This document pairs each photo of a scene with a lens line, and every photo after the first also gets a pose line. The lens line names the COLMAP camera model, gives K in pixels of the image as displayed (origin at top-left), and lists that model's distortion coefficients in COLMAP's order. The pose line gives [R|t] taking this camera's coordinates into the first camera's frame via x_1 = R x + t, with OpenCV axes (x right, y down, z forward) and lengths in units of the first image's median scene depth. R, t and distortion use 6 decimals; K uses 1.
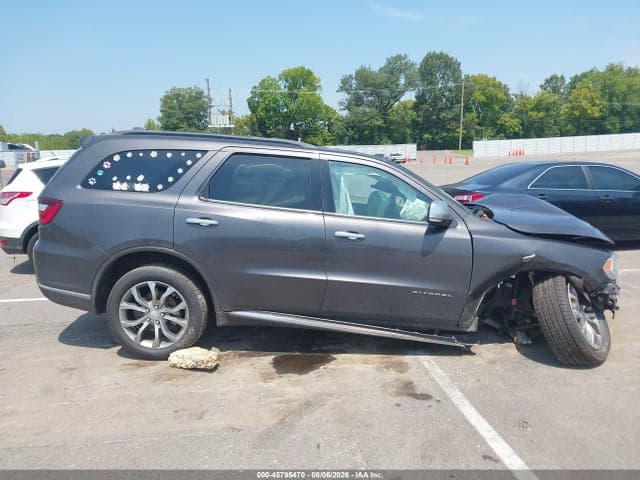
lens RADIAL K [[507.9, 0, 329.2], [0, 507.9, 232.4], [0, 0, 1]] dist [0.024962, -0.050070]
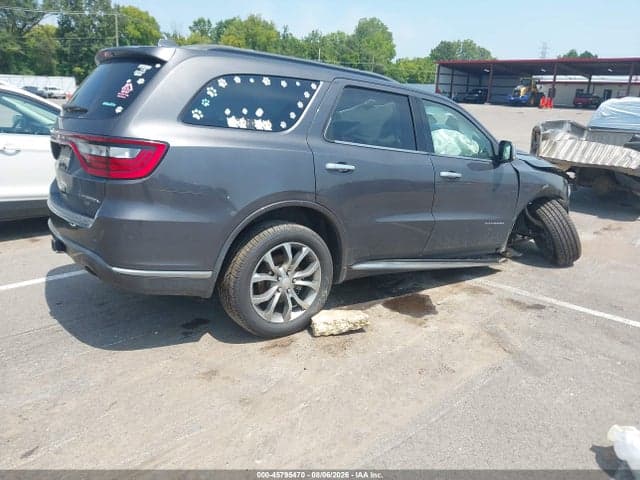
lens RADIAL K [[507.9, 0, 318.6], [0, 507.9, 234.0], [0, 0, 1]] dist [0.024962, -0.050070]
pose [[0.792519, -0.113139, 0.599261, -0.764495], [0.043592, 0.990636, 0.129381, -0.019526], [-0.608287, -0.076414, 0.790030, 0.317347]]
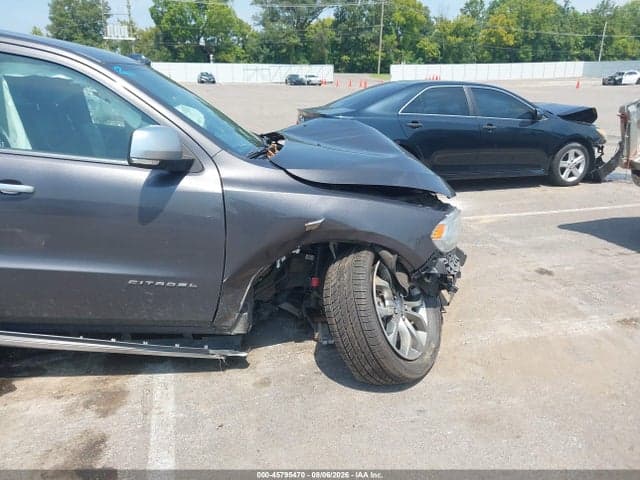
lens RADIAL K [[507.9, 0, 335.2], [0, 507.9, 229.0], [0, 0, 1]] dist [0.024962, -0.050070]
pose [[0.987390, -0.016356, 0.157460, 0.298739], [-0.005491, 0.990512, 0.137320, -0.026995], [-0.158212, -0.136453, 0.977931, 0.363500]]
